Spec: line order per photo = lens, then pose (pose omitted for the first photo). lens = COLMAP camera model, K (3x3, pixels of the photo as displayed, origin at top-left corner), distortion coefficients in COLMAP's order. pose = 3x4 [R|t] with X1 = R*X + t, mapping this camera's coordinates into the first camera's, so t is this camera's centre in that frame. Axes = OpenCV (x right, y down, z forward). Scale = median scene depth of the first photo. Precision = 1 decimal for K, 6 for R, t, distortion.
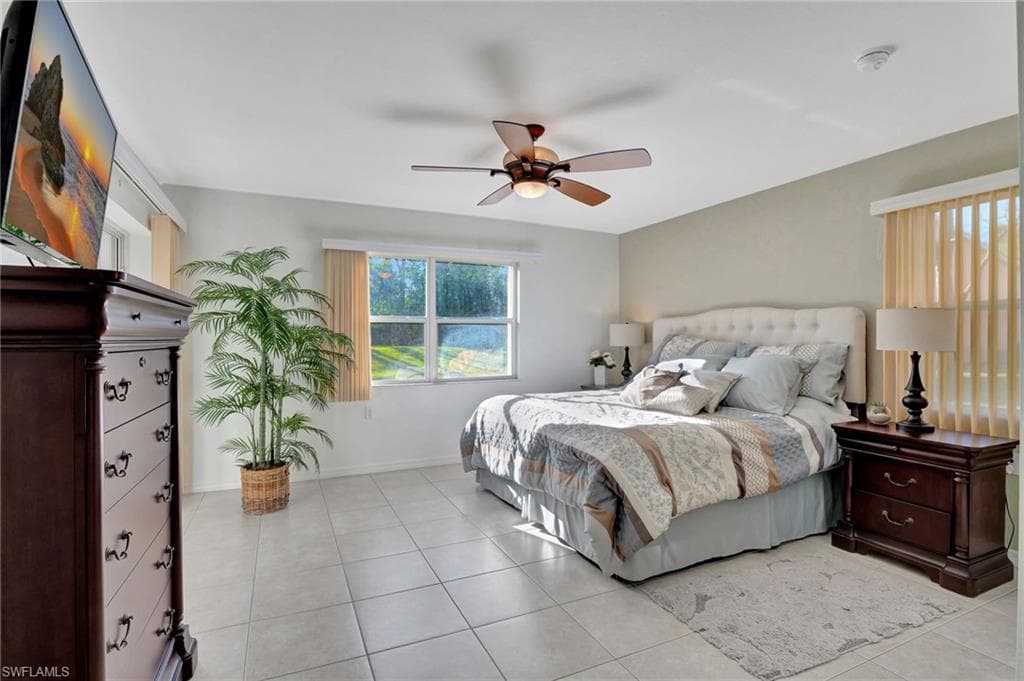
lens RADIAL K [[500.2, 0, 517.7], [0, 500.2, 336.5], [0, 0, 1]] dist [-0.005464, -0.001540]
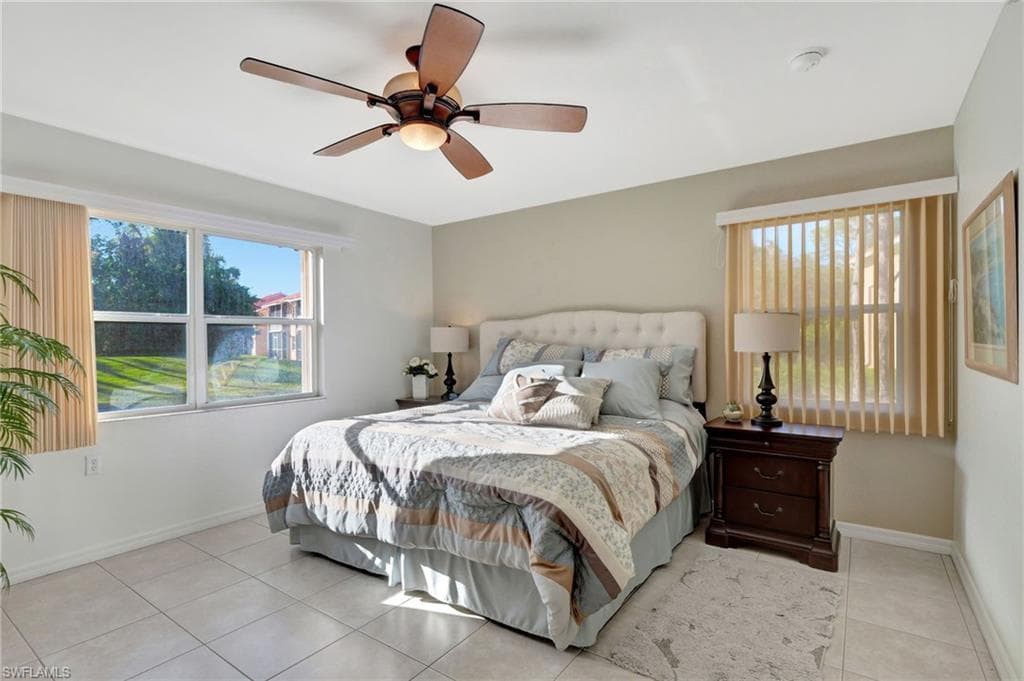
lens RADIAL K [[500.2, 0, 506.0], [0, 500.2, 346.1], [0, 0, 1]] dist [-0.005464, -0.001540]
pose [[0.875601, -0.010717, 0.482915, -0.202686], [0.007372, 0.999934, 0.008824, 0.002119], [-0.482978, -0.004166, 0.875623, 0.284964]]
